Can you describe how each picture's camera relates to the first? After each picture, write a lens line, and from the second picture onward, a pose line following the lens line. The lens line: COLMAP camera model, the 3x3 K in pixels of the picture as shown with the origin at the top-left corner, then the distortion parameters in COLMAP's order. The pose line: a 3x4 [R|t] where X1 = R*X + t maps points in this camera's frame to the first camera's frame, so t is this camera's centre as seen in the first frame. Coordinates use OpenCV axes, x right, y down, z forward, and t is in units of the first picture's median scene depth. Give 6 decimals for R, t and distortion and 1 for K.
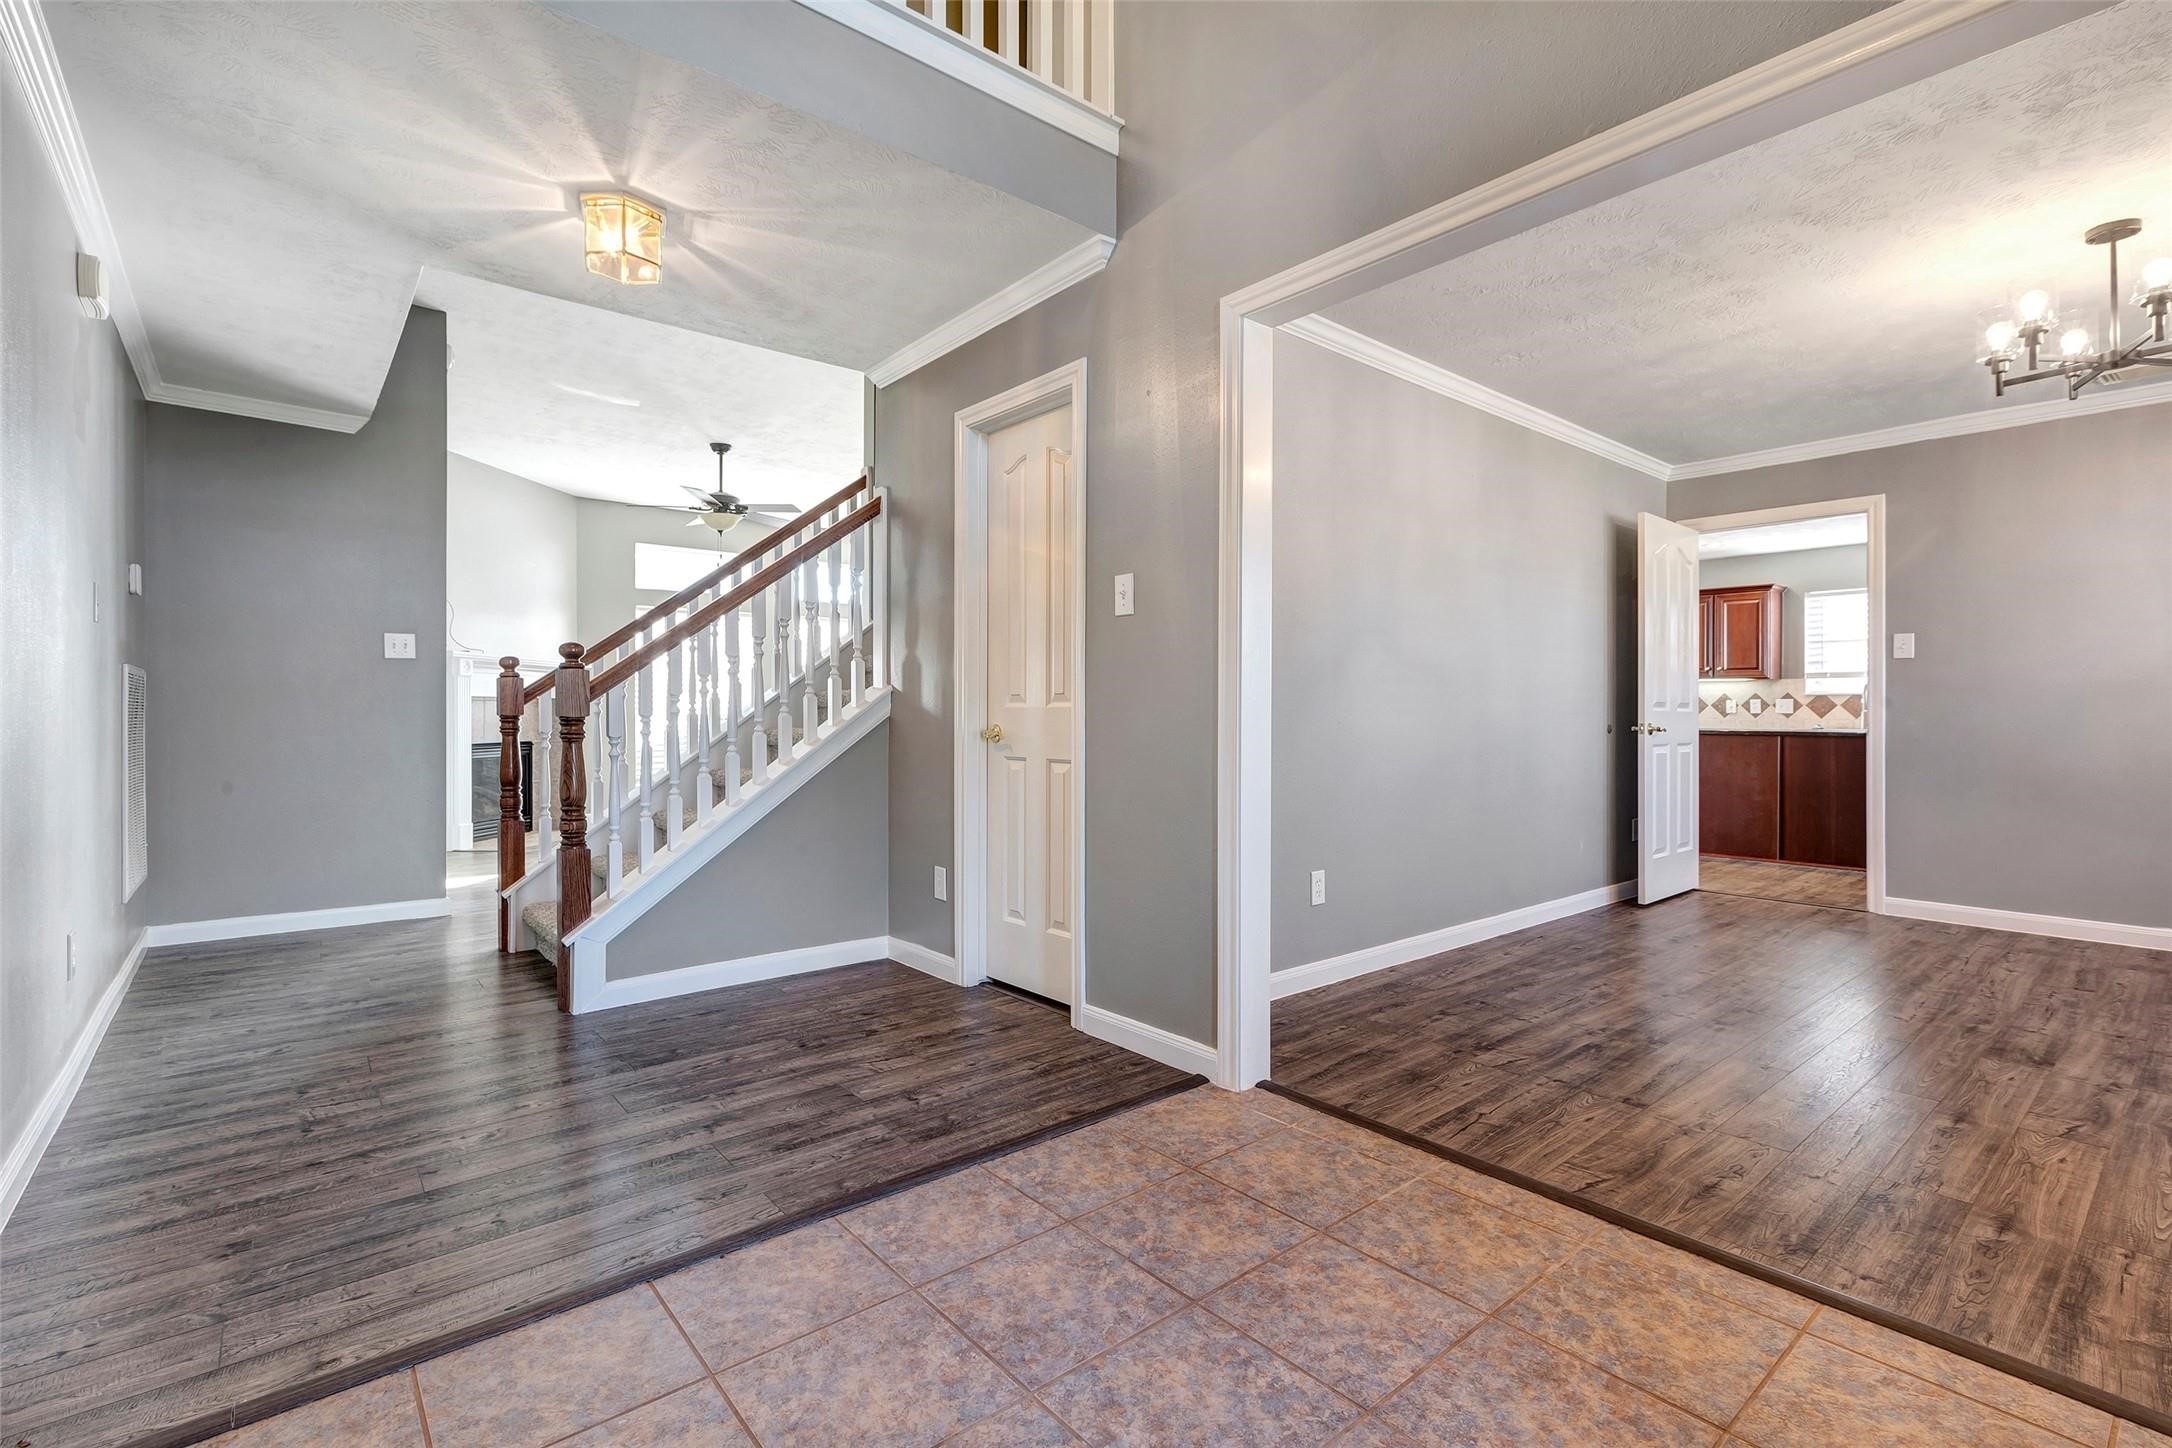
lens RADIAL K [[987.2, 0, 1087.9], [0, 987.2, 721.2], [0, 0, 1]] dist [-0.000702, 0.000479]
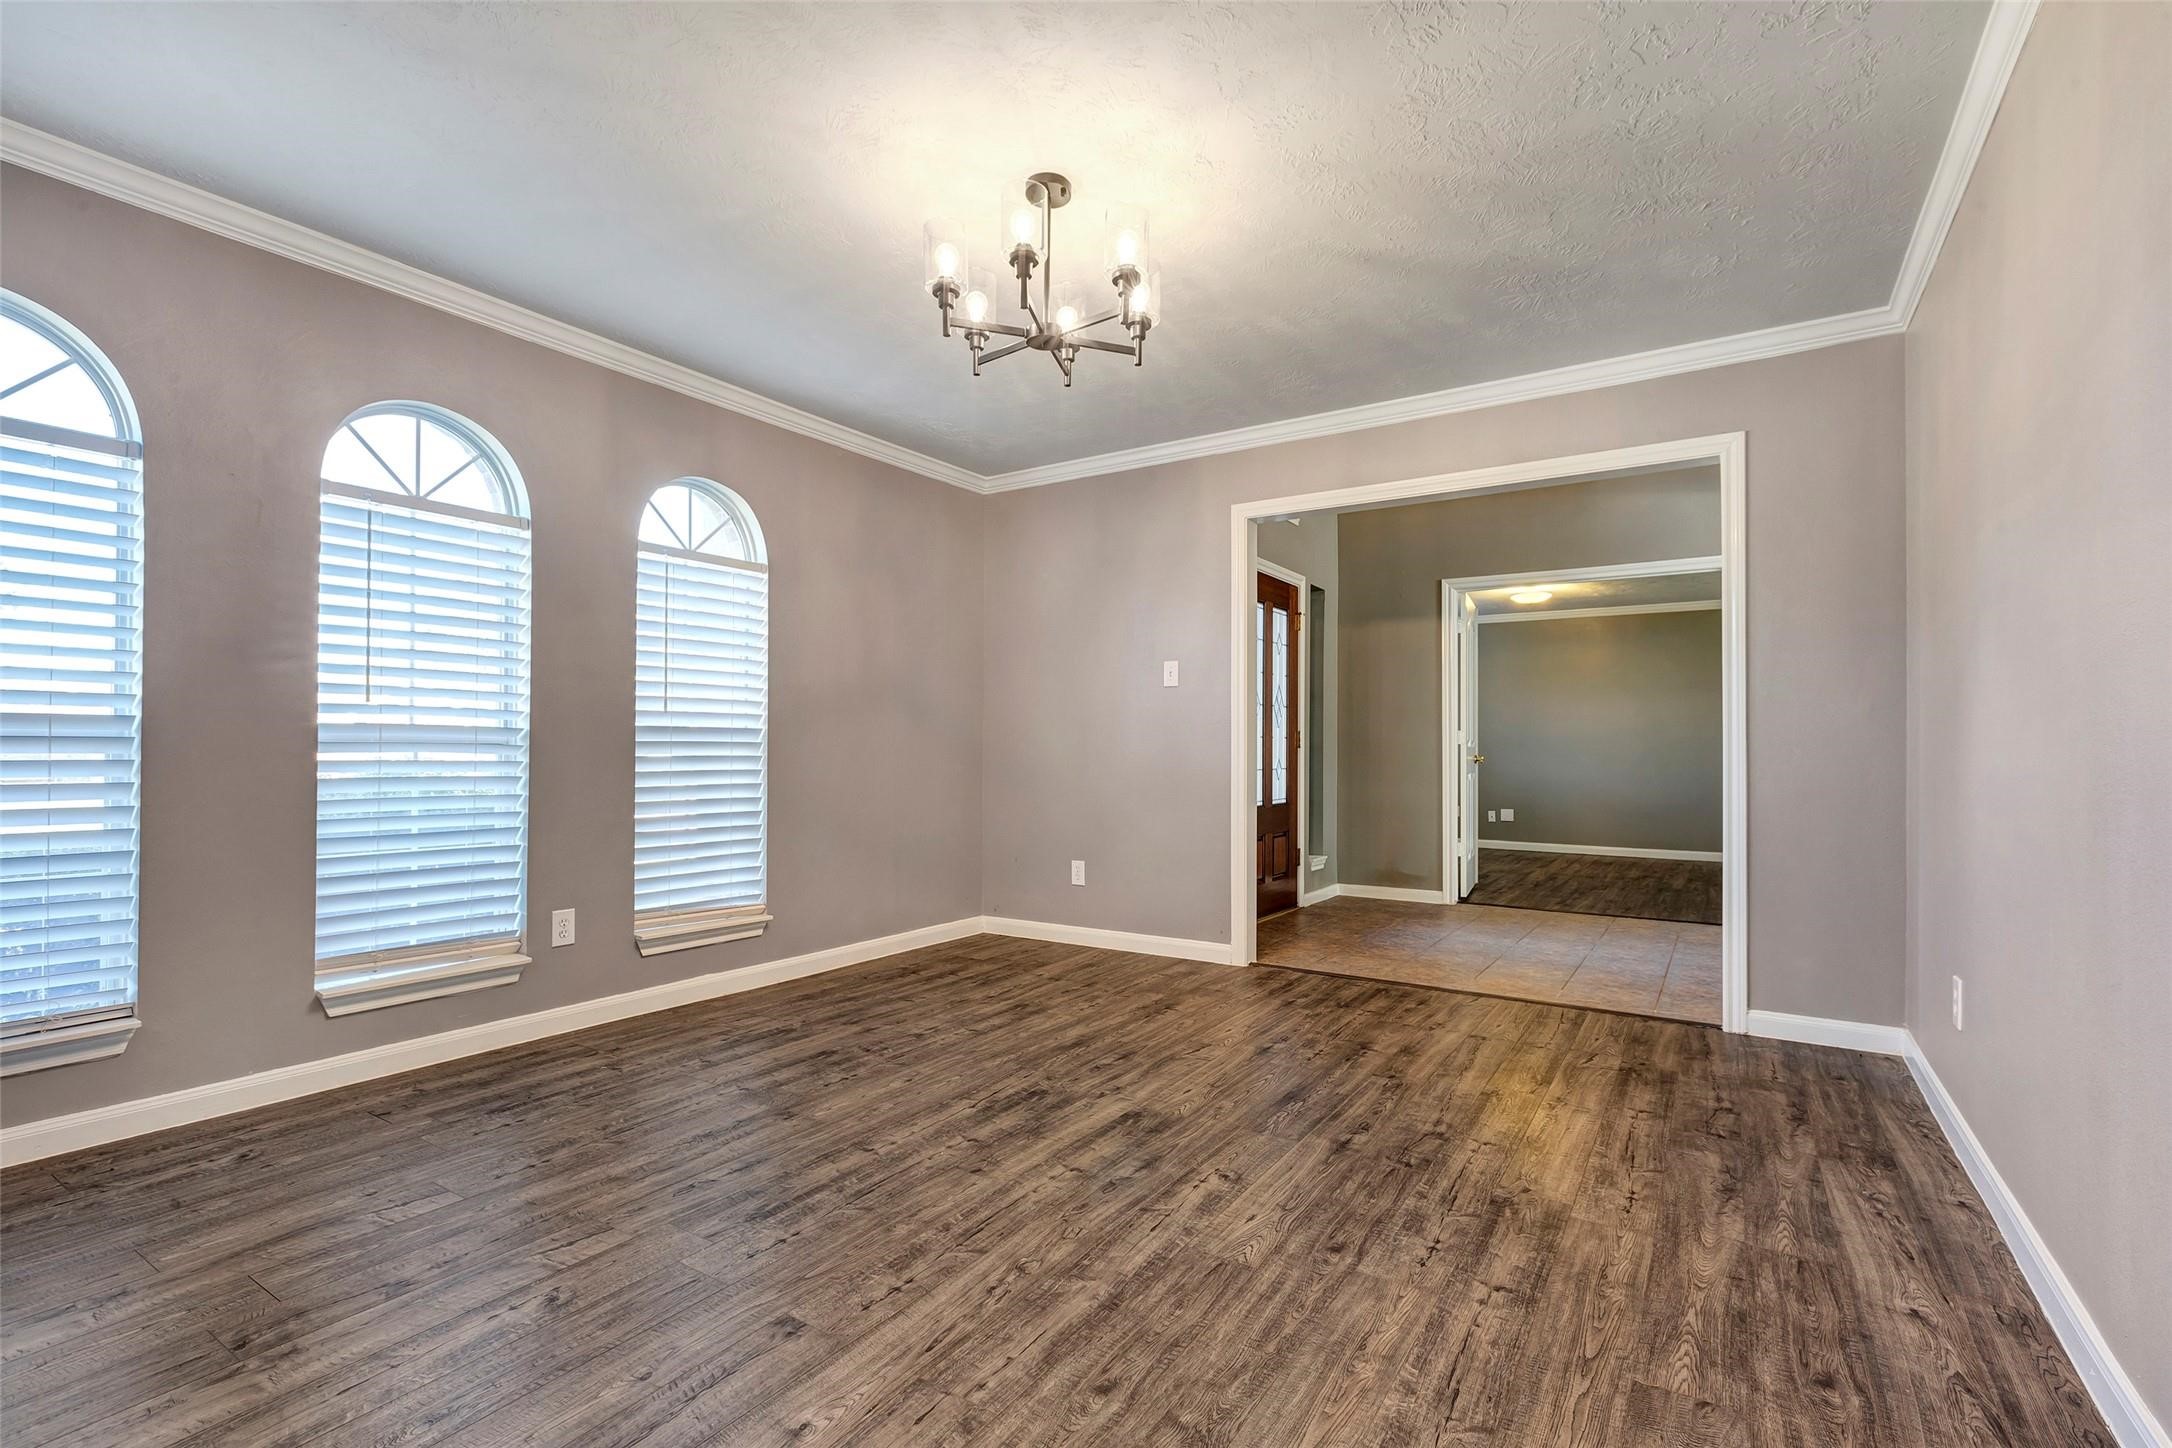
lens RADIAL K [[987.2, 0, 1088.4], [0, 987.2, 733.5], [0, 0, 1]] dist [-0.000702, 0.000479]
pose [[-0.957604, -0.014028, -0.287744, 1.246559], [-0.010947, 0.999864, -0.012313, -0.002273], [0.287878, -0.008641, -0.957628, 1.833434]]
